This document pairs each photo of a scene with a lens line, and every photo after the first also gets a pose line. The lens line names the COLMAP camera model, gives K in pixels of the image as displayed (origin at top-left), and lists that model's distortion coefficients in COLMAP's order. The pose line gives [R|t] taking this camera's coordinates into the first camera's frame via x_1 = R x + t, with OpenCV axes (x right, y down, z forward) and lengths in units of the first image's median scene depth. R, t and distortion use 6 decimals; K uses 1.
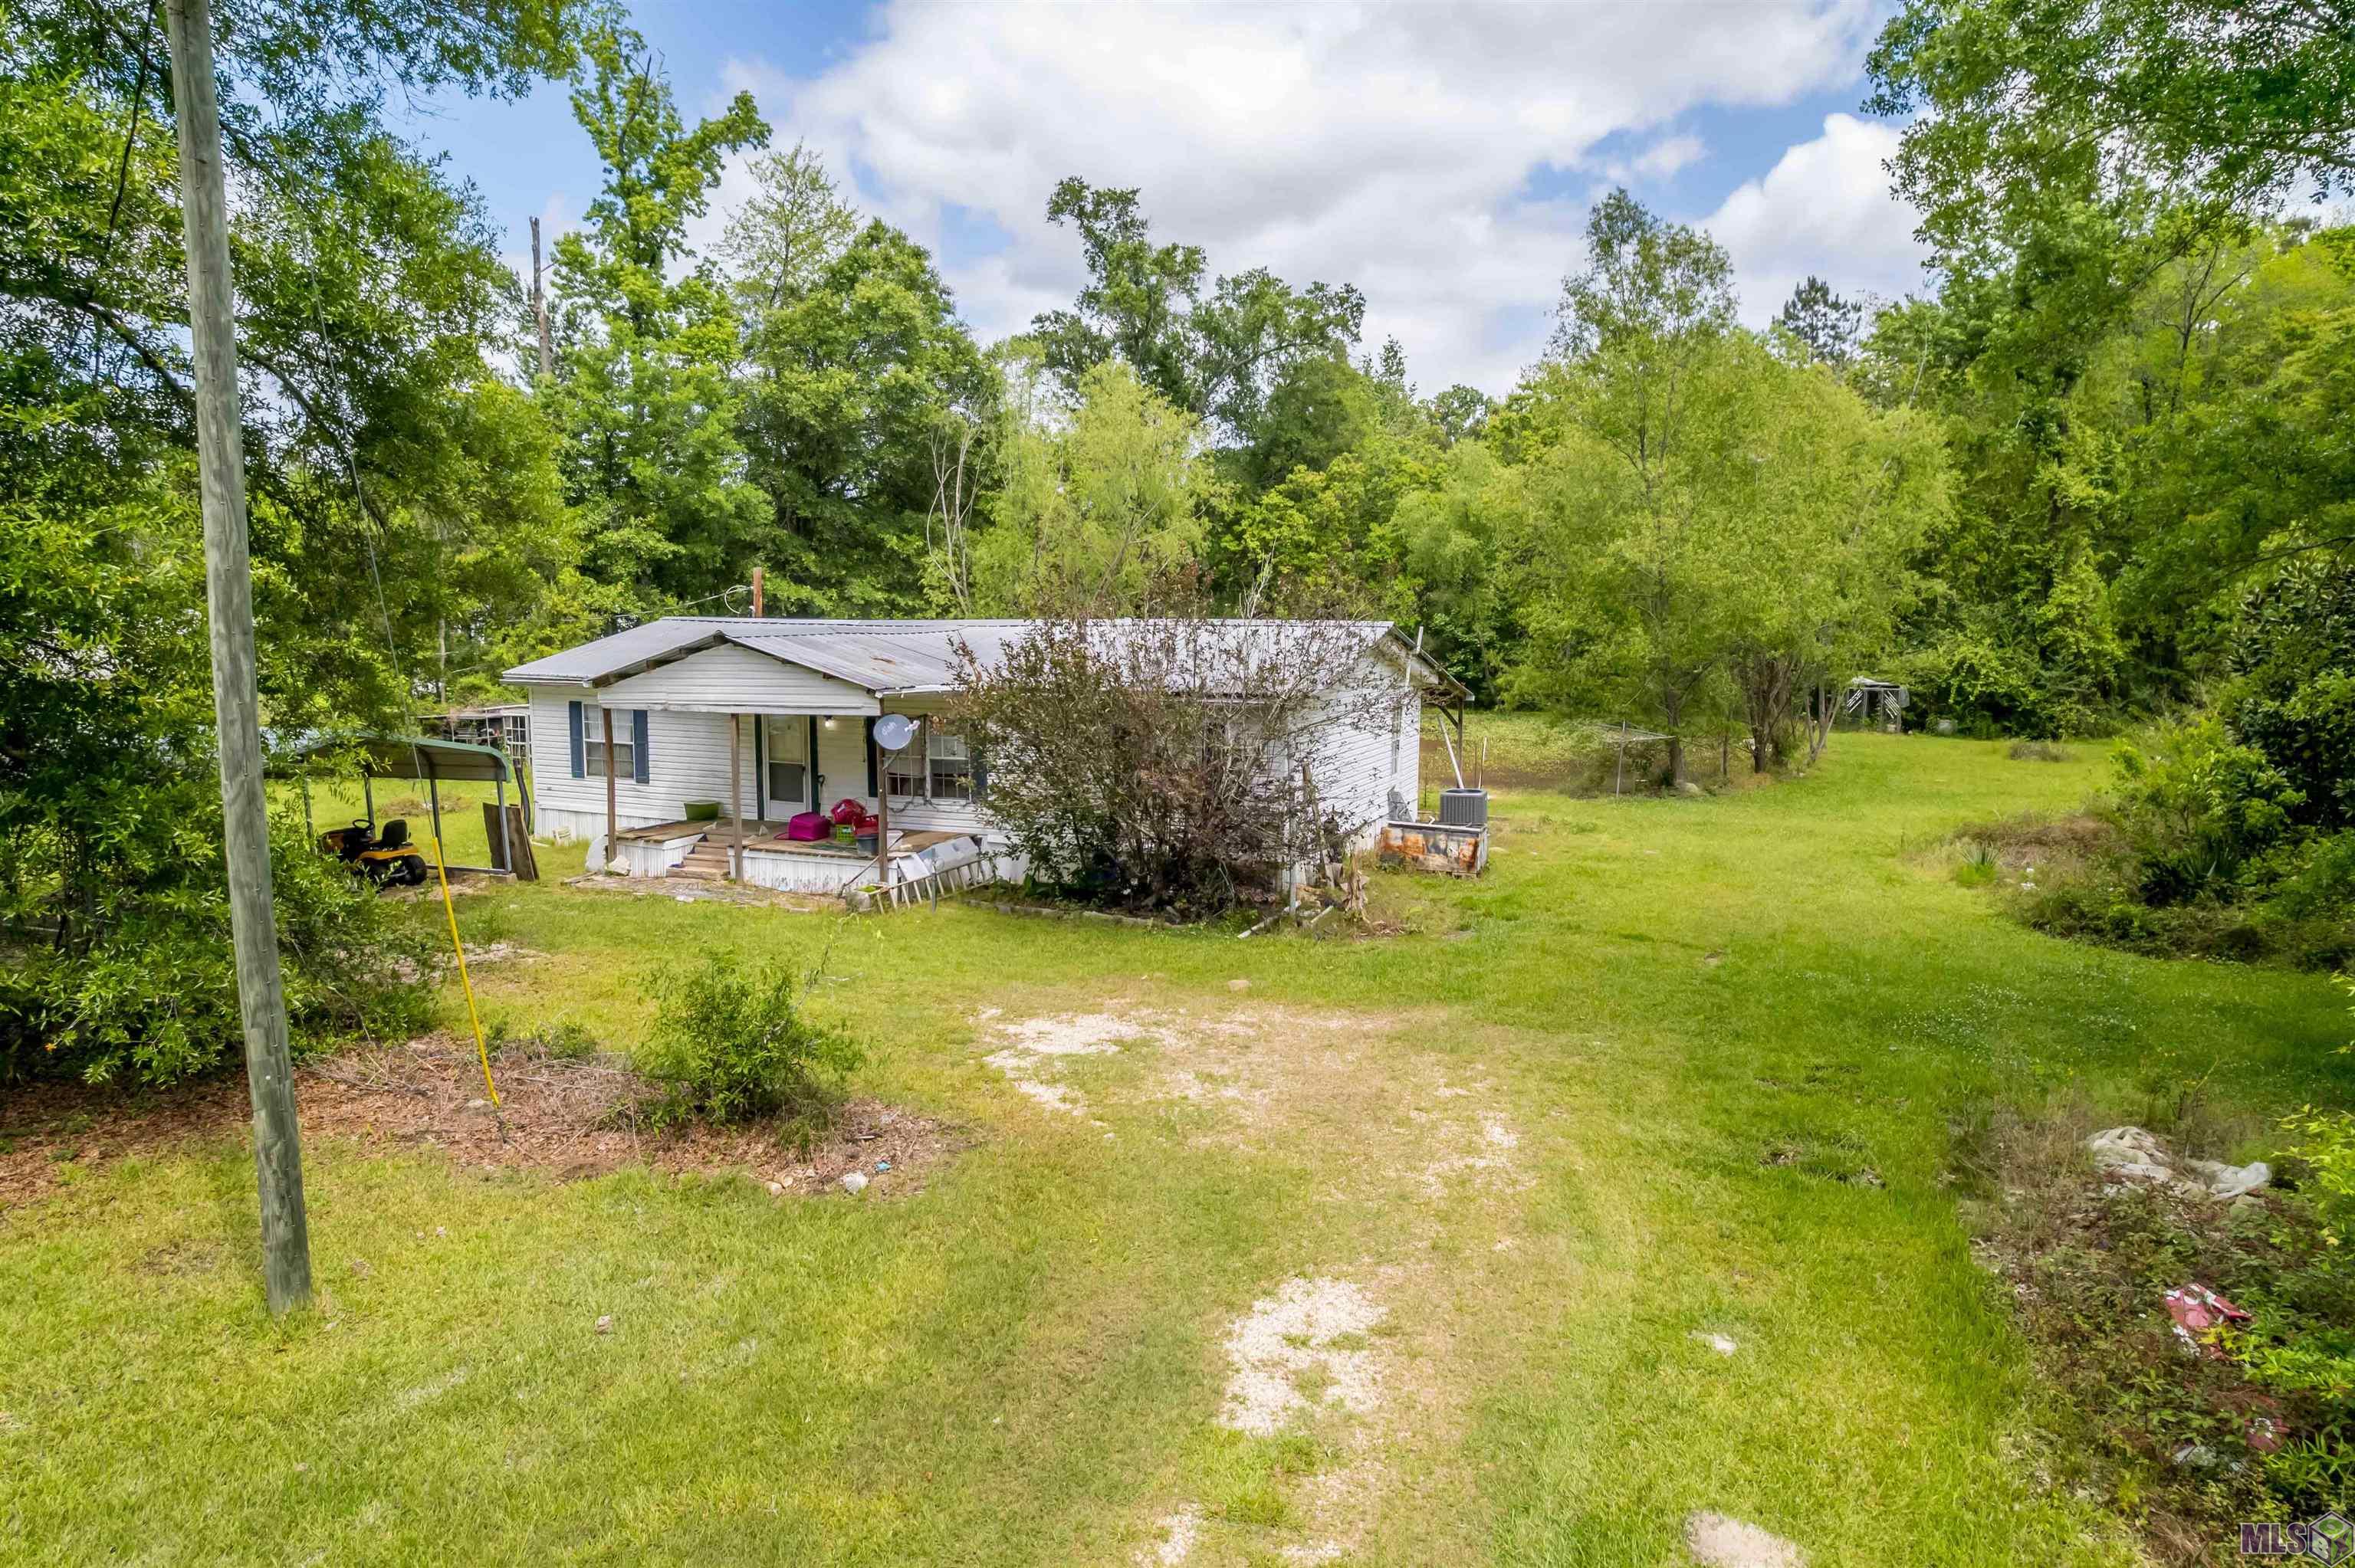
lens RADIAL K [[1462.9, 0, 1185.7], [0, 1462.9, 785.7], [0, 0, 1]] dist [-0.071458, 0.051656]
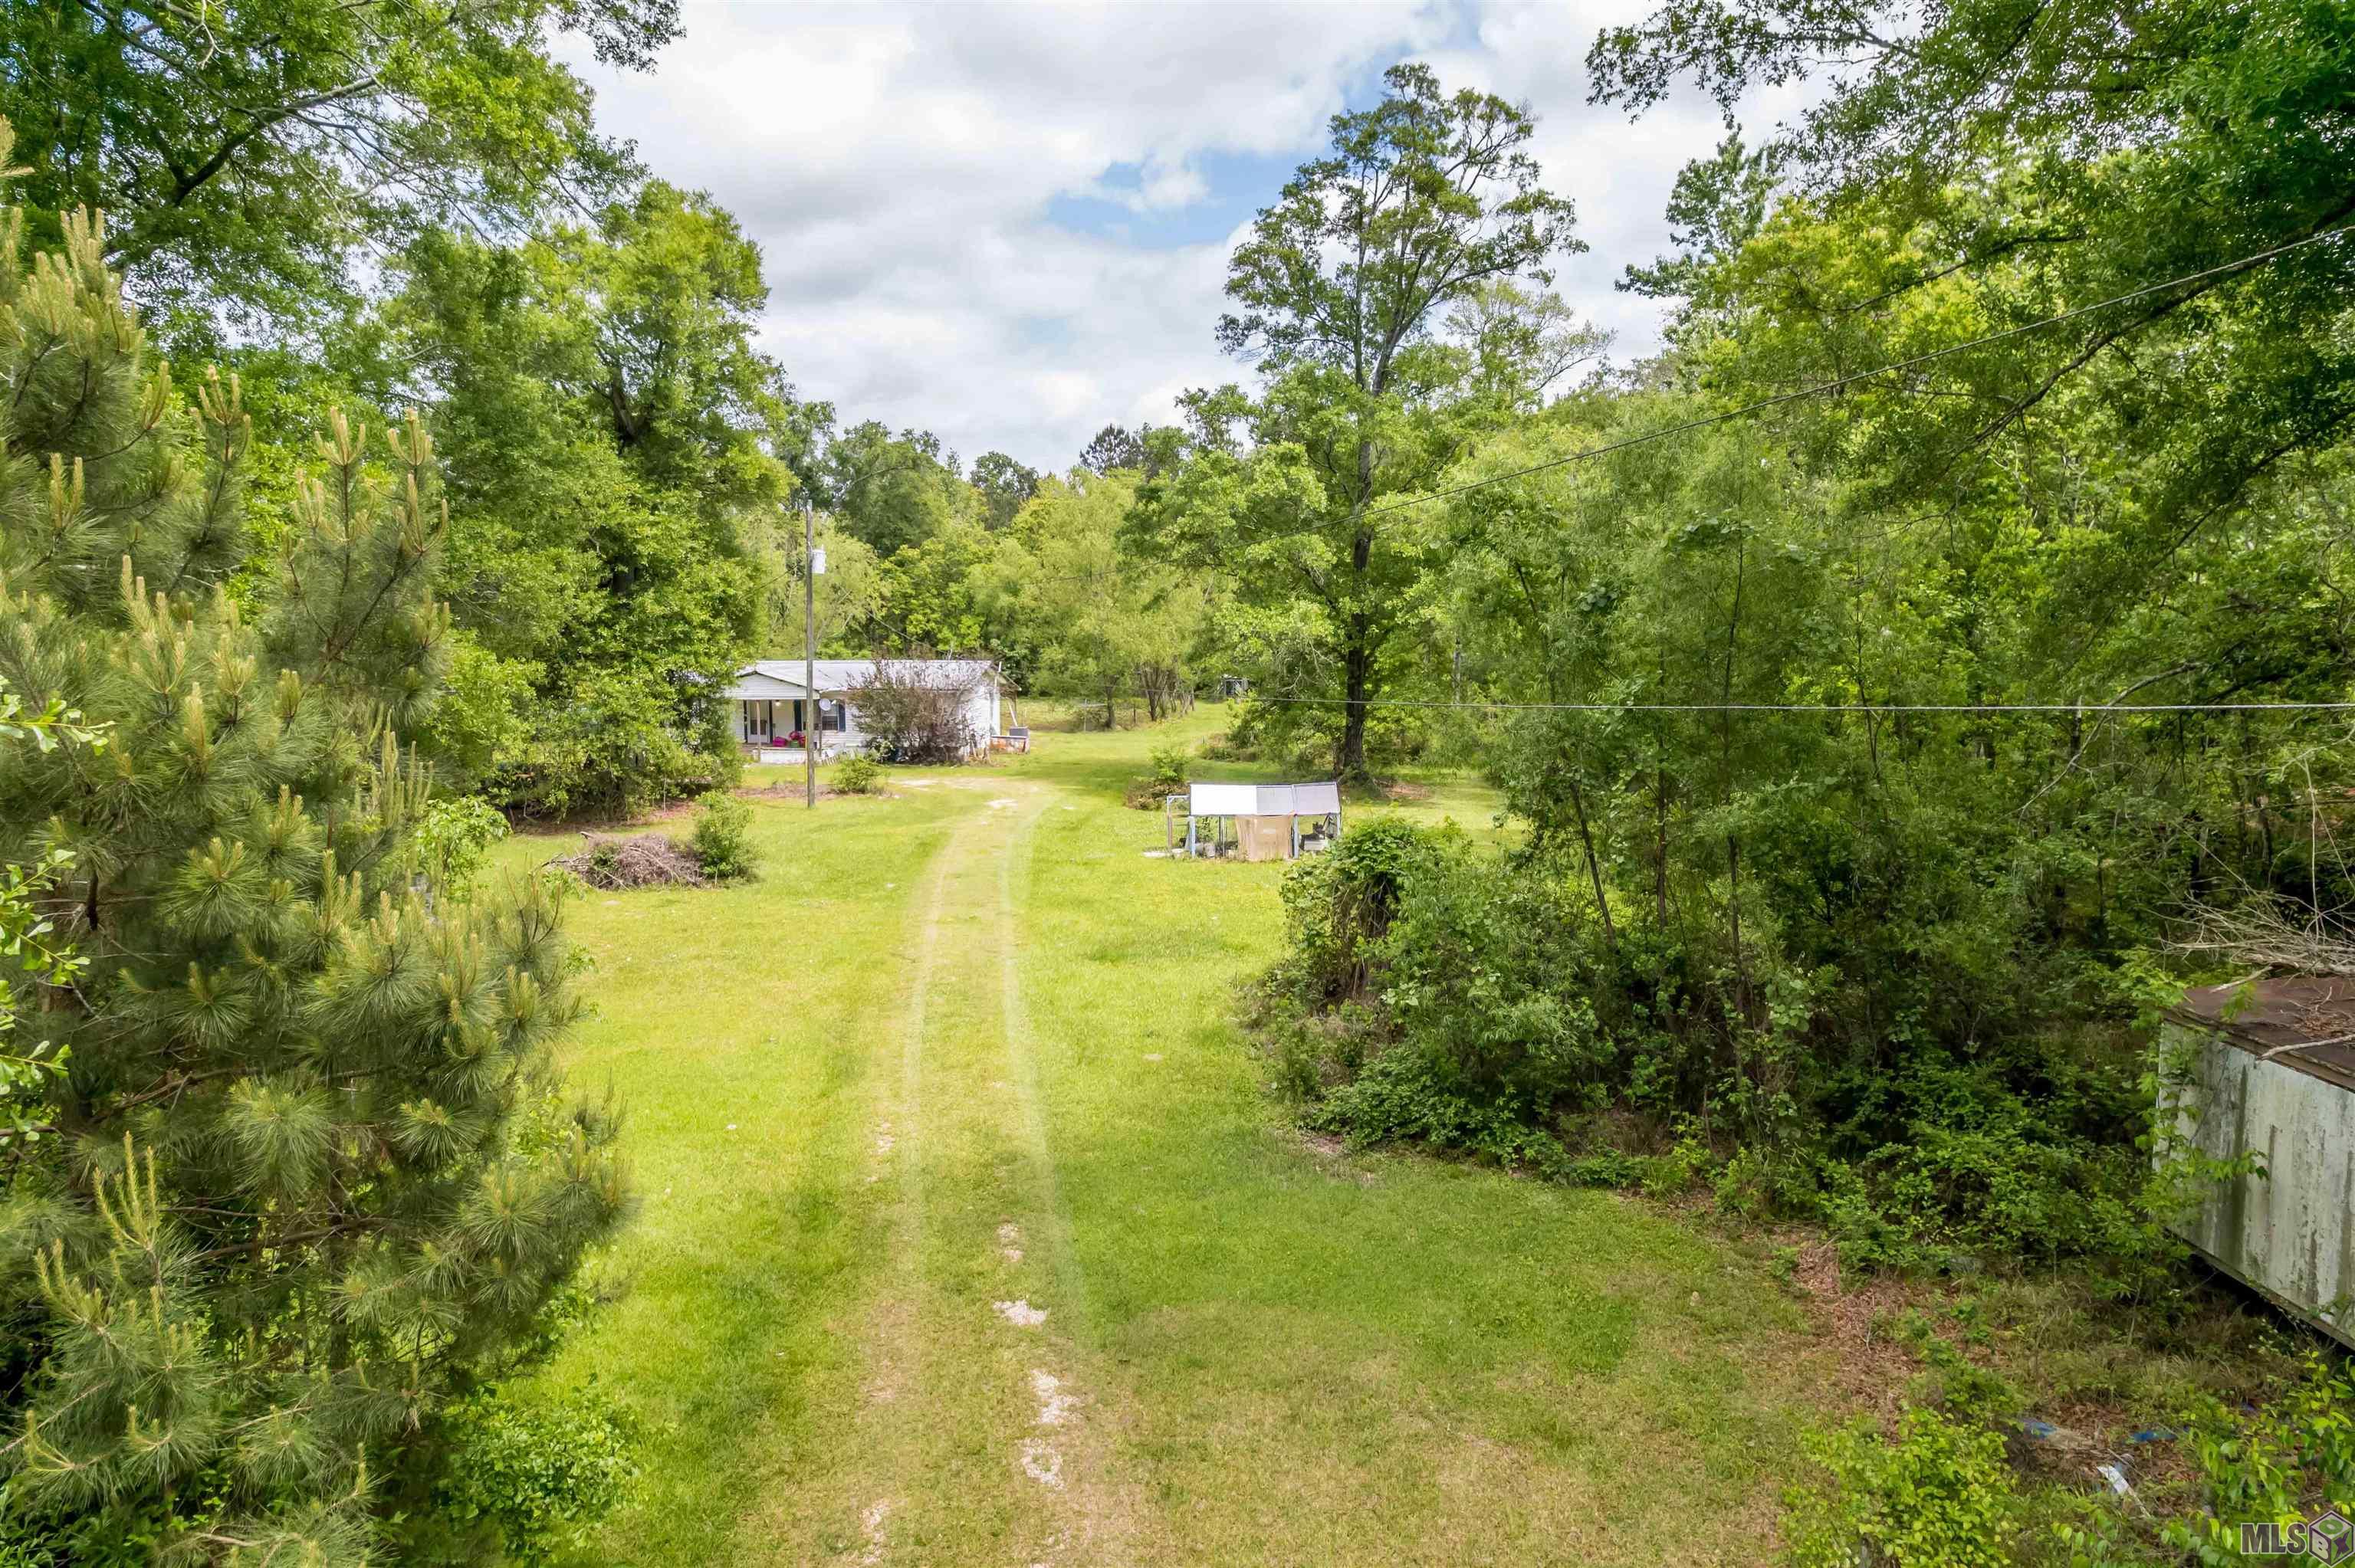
lens RADIAL K [[1462.9, 0, 1185.7], [0, 1462.9, 785.7], [0, 0, 1]] dist [-0.071458, 0.051656]
pose [[0.949711, -0.034160, 0.311260, -0.181215], [0.031996, 0.999415, 0.012057, 0.047933], [-0.311489, -0.001491, 0.950248, -0.831586]]
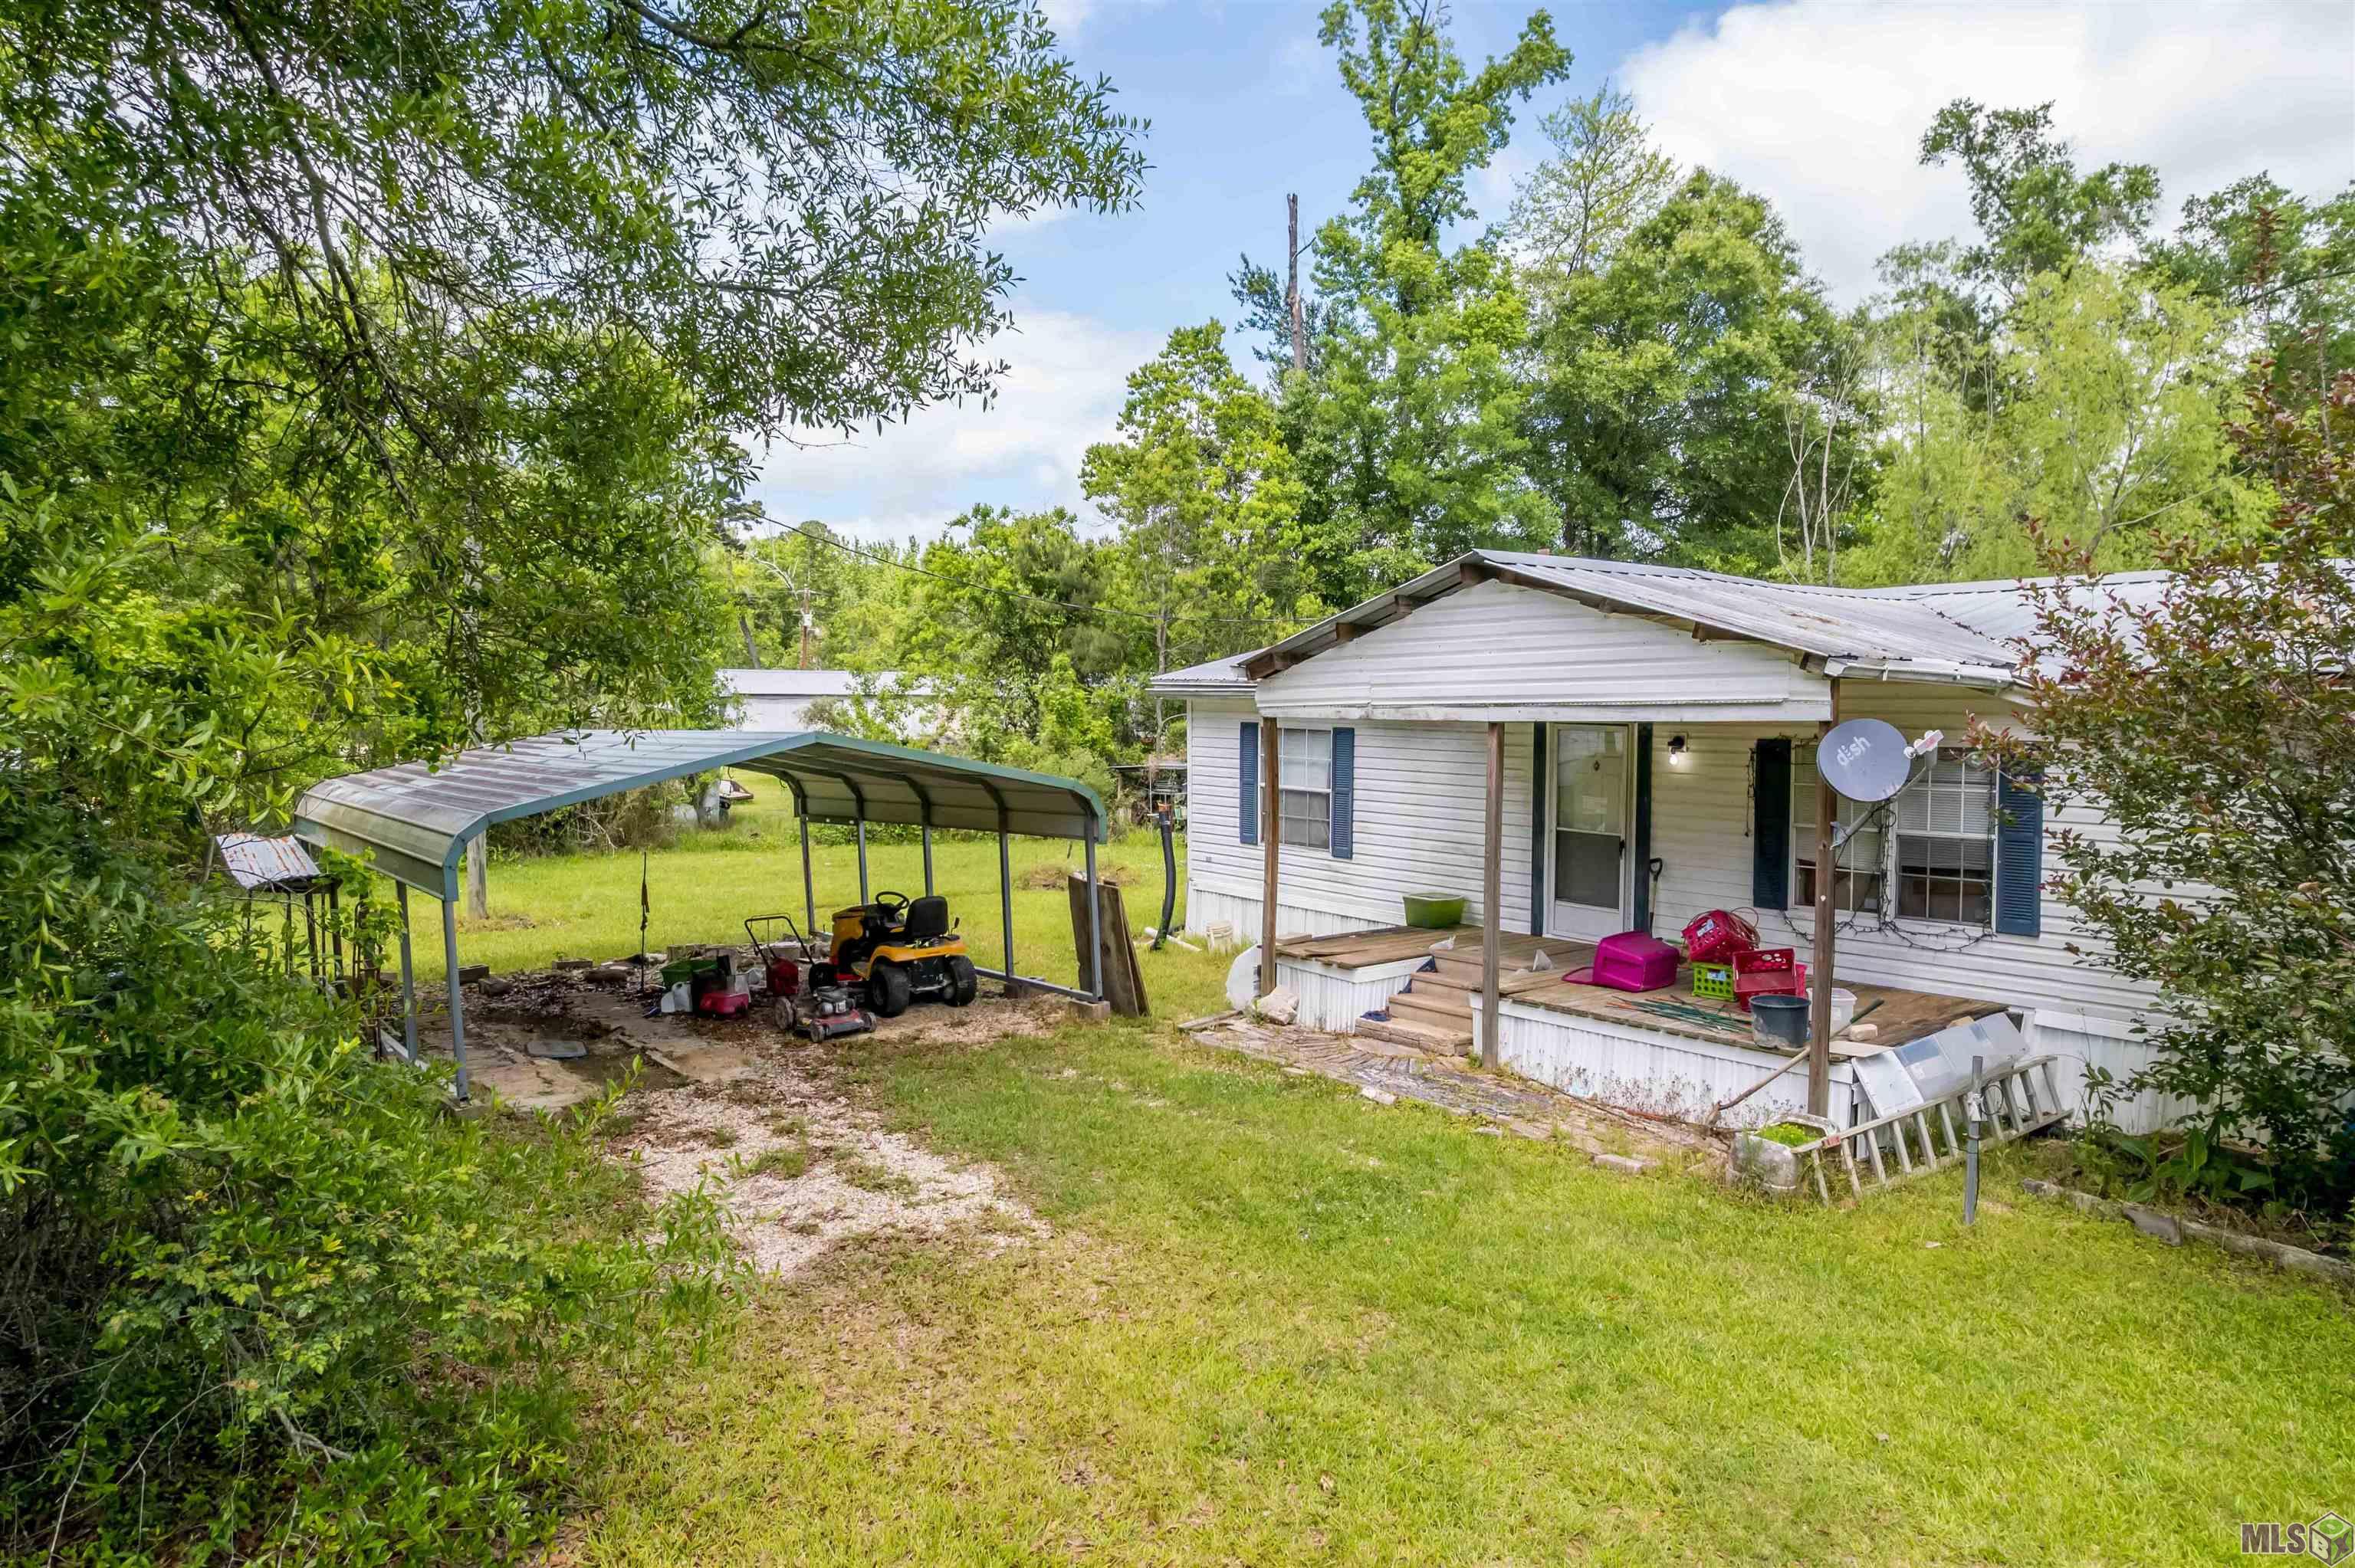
lens RADIAL K [[1462.9, 0, 1185.7], [0, 1462.9, 785.7], [0, 0, 1]] dist [-0.071458, 0.051656]
pose [[0.868739, 0.025289, -0.494624, -0.070621], [-0.056550, 0.997229, -0.048337, 0.000679], [0.492031, 0.069963, 0.867762, 0.234591]]
